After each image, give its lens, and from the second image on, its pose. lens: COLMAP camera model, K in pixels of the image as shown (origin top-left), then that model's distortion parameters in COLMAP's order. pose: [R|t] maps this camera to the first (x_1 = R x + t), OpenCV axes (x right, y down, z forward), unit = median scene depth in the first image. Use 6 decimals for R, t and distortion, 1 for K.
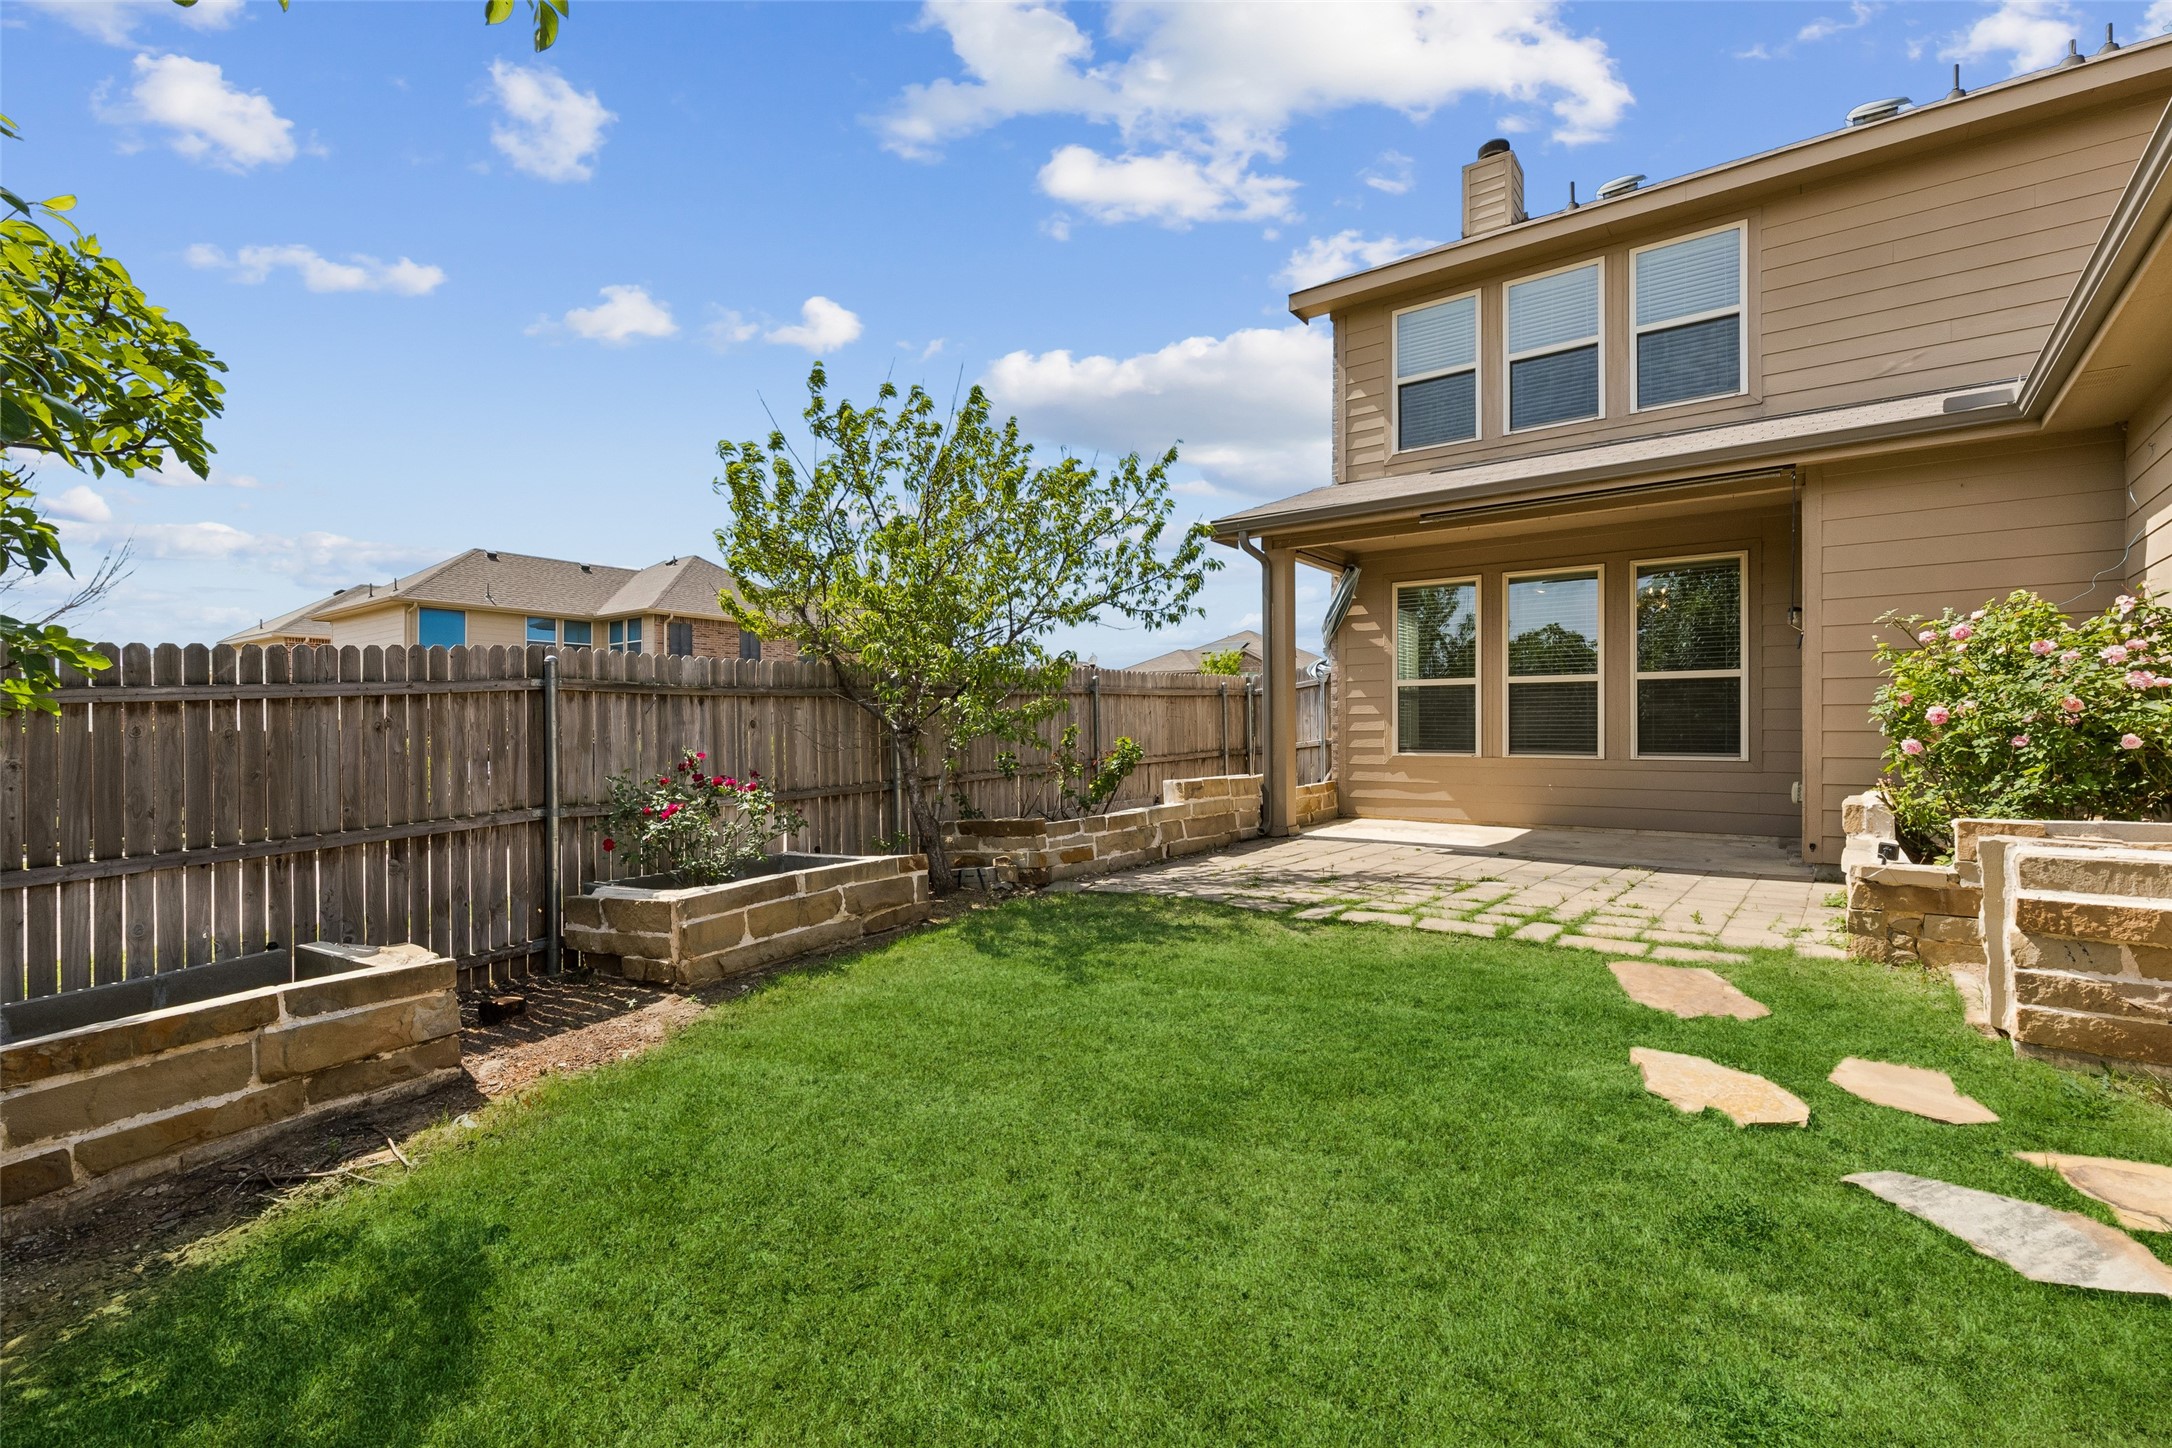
lens RADIAL K [[996.3, 0, 1088.8], [0, 996.3, 728.3], [0, 0, 1]] dist [0.008899, -0.001477]
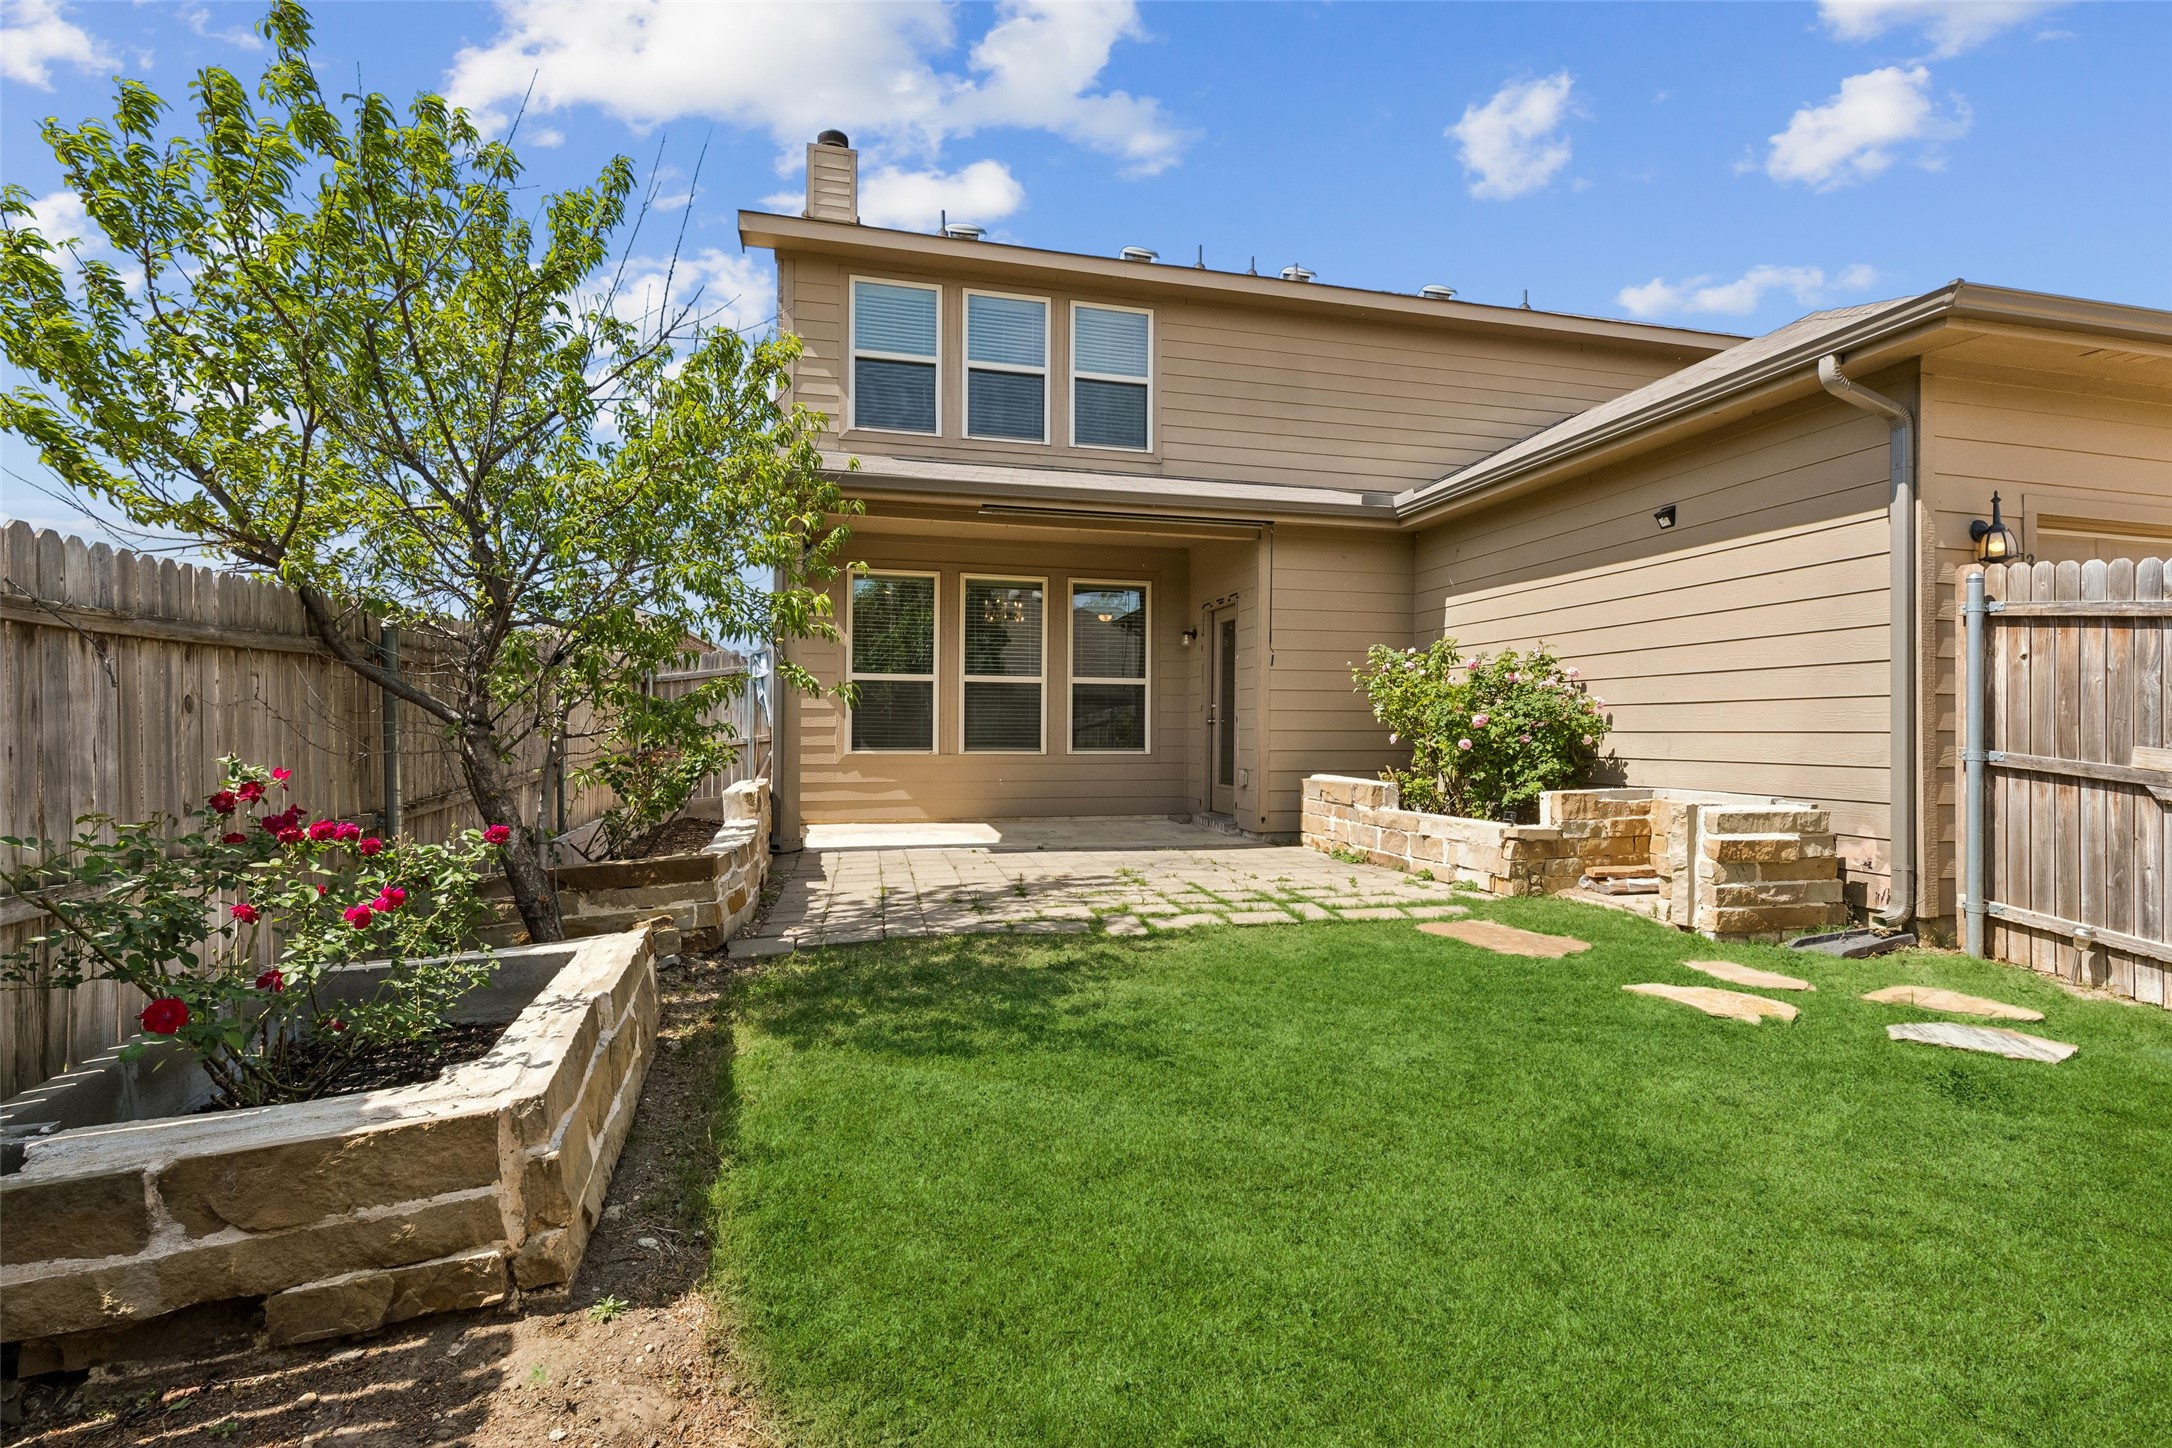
lens RADIAL K [[996.3, 0, 1081.9], [0, 996.3, 731.1], [0, 0, 1]] dist [0.008899, -0.001477]
pose [[0.629916, 0.004703, 0.776649, -0.336019], [-0.009774, 0.999950, 0.001872, 0.002771], [-0.776602, -0.008770, 0.629931, 0.297342]]
